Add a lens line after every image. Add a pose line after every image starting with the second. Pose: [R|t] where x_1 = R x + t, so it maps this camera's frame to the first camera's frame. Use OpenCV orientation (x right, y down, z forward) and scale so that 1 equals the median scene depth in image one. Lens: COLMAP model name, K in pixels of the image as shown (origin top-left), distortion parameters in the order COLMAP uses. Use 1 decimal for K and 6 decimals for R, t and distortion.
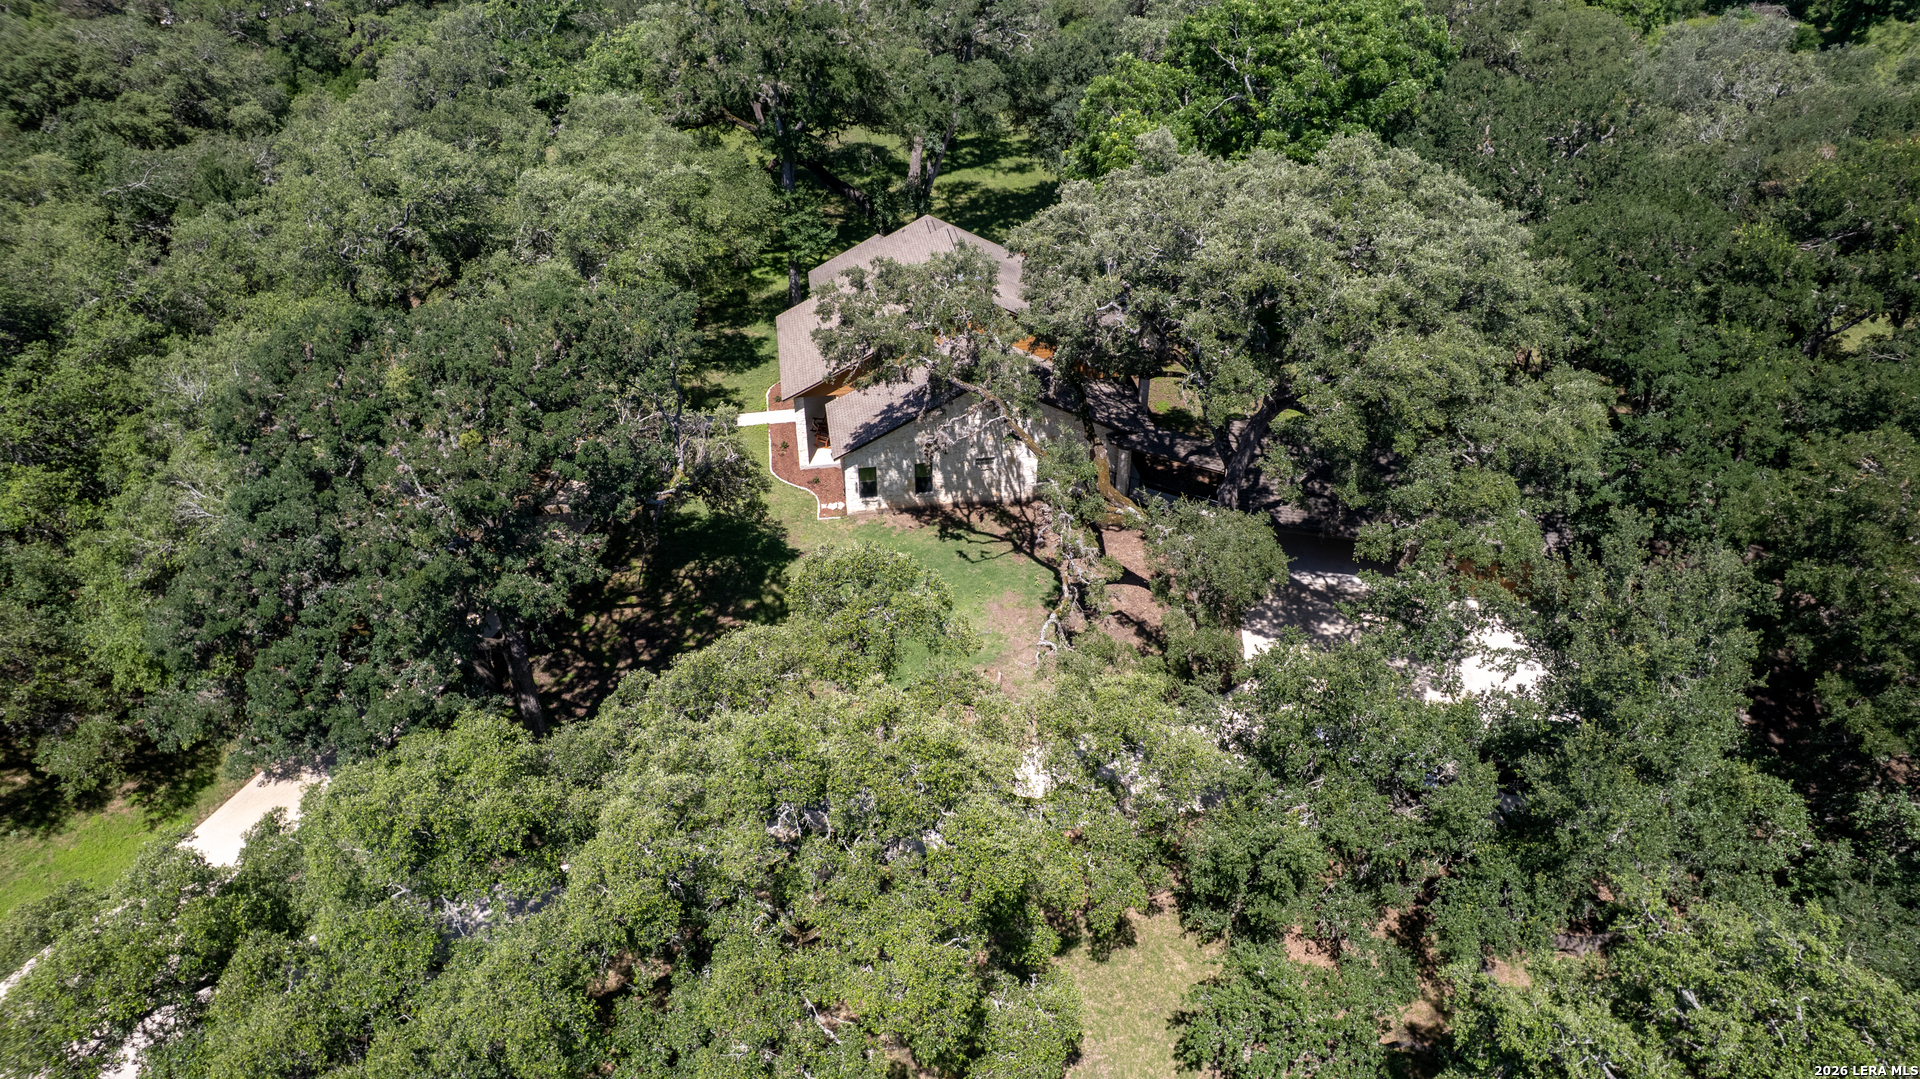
lens RADIAL K [[1237.0, 0, 948.9], [0, 1237.0, 540.6], [0, 0, 1]] dist [-0.077089, 0.072066]
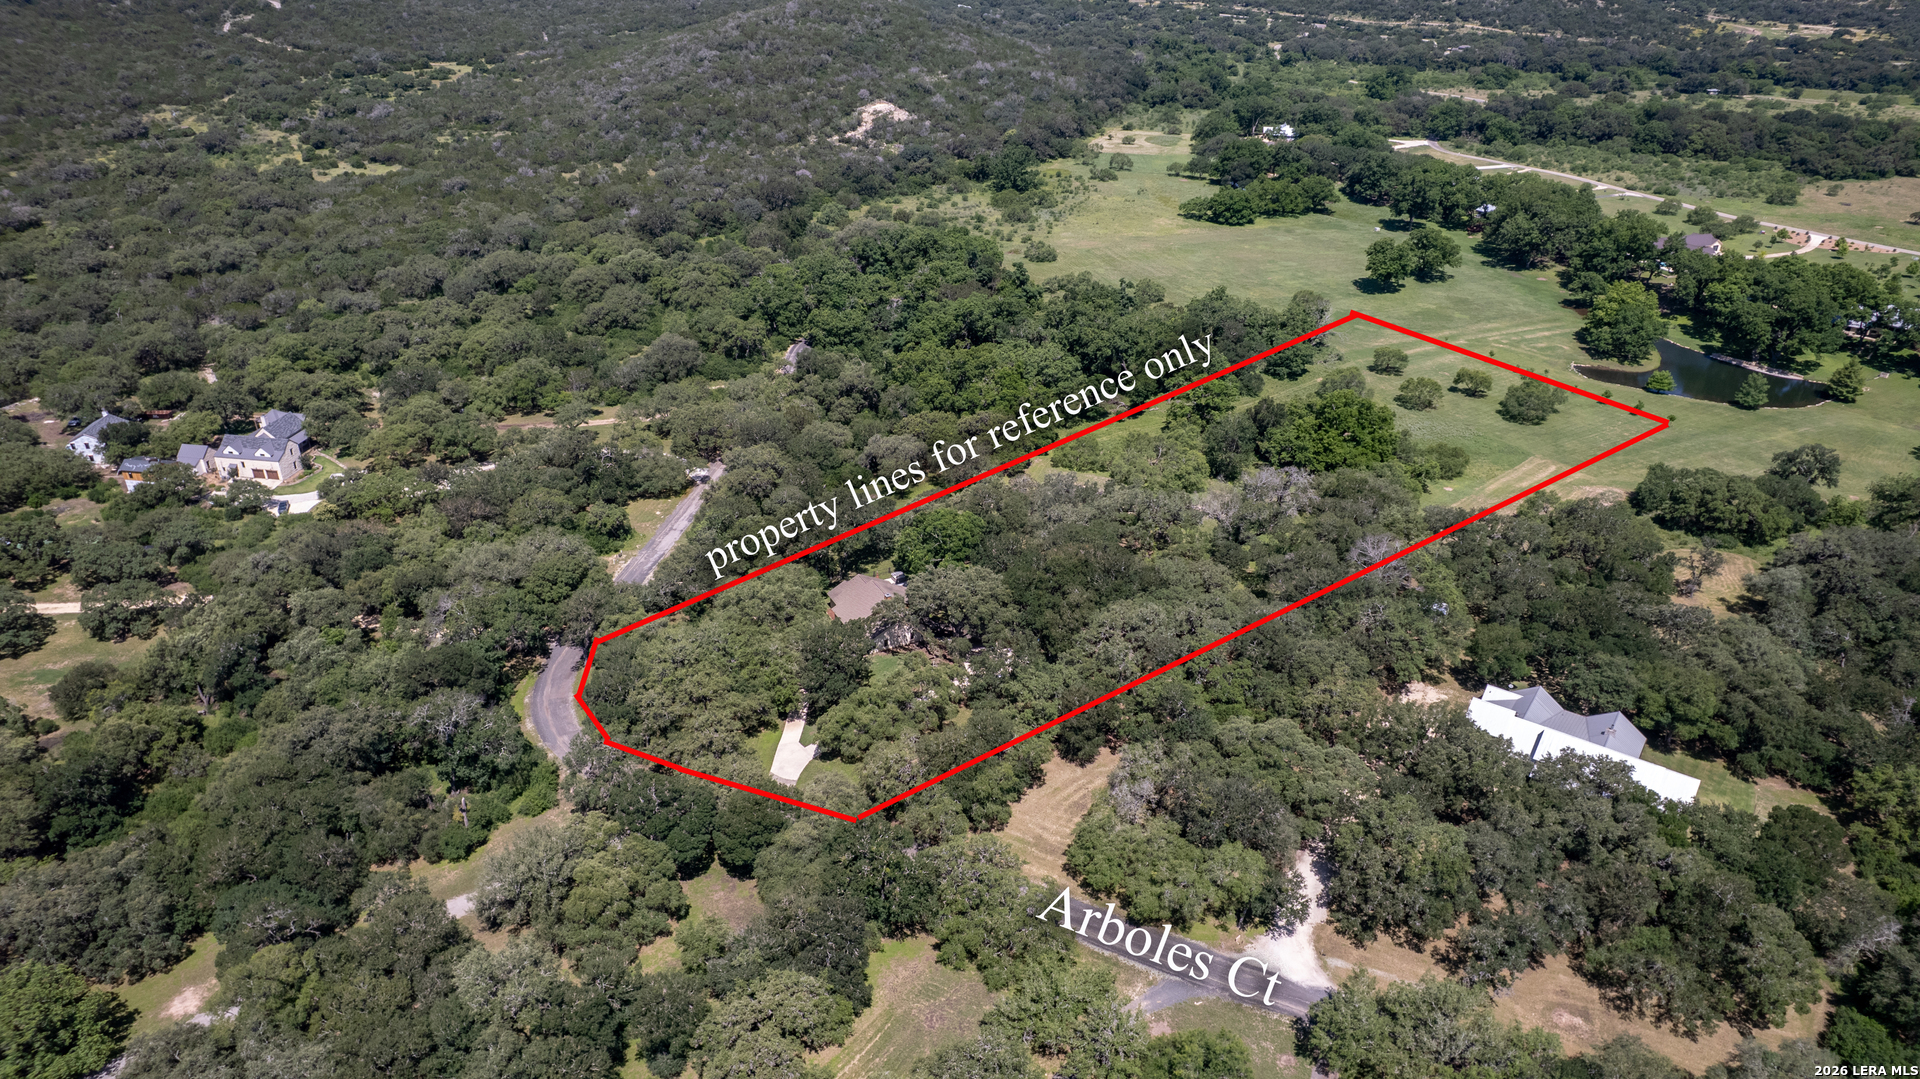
lens RADIAL K [[1237.0, 0, 948.9], [0, 1237.0, 540.6], [0, 0, 1]] dist [-0.077089, 0.072066]
pose [[0.945135, -0.146139, 0.292170, -1.075253], [0.181626, 0.978460, -0.098127, 0.065166], [-0.271537, 0.145809, 0.951319, -3.385431]]
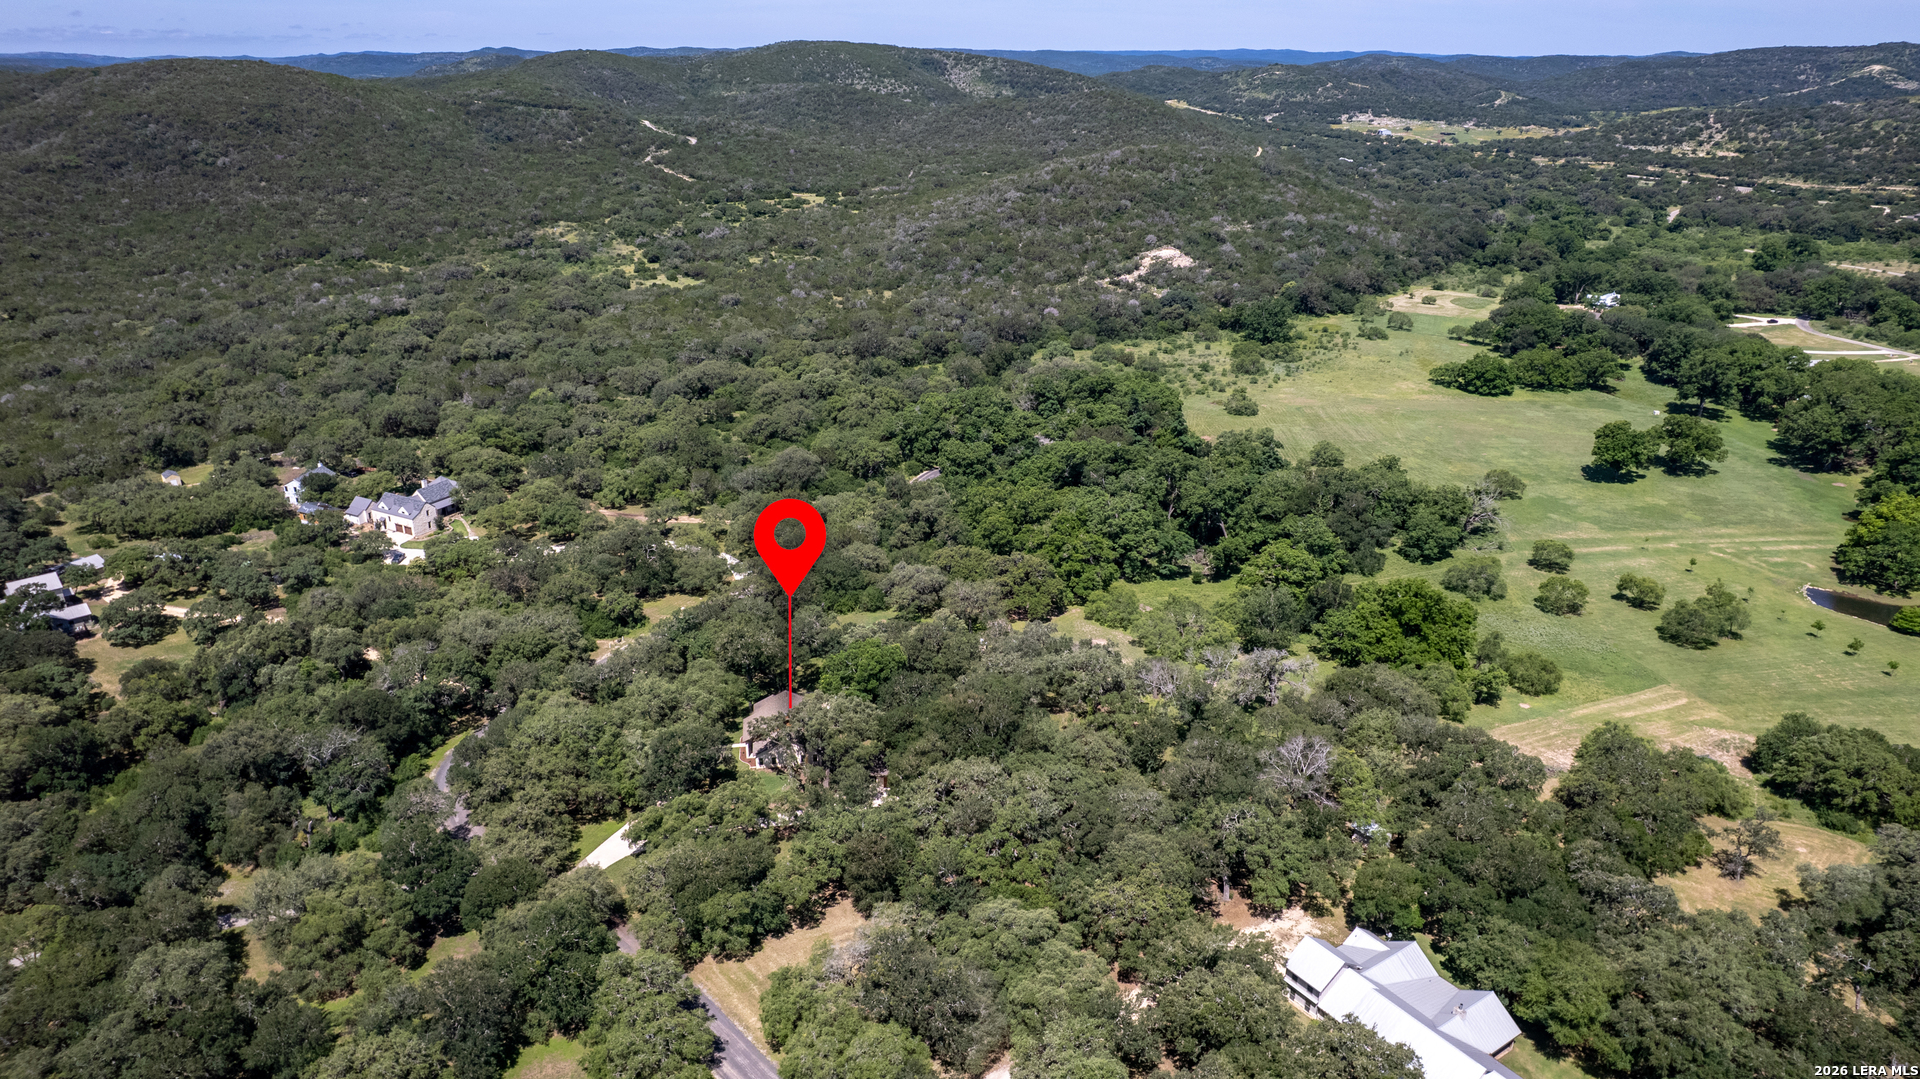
lens RADIAL K [[1237.0, 0, 948.9], [0, 1237.0, 540.6], [0, 0, 1]] dist [-0.077089, 0.072066]
pose [[0.999945, 0.003901, -0.009699, 0.674622], [-0.006026, 0.973196, -0.229897, 0.200843], [0.008543, 0.229943, 0.973167, -3.612501]]
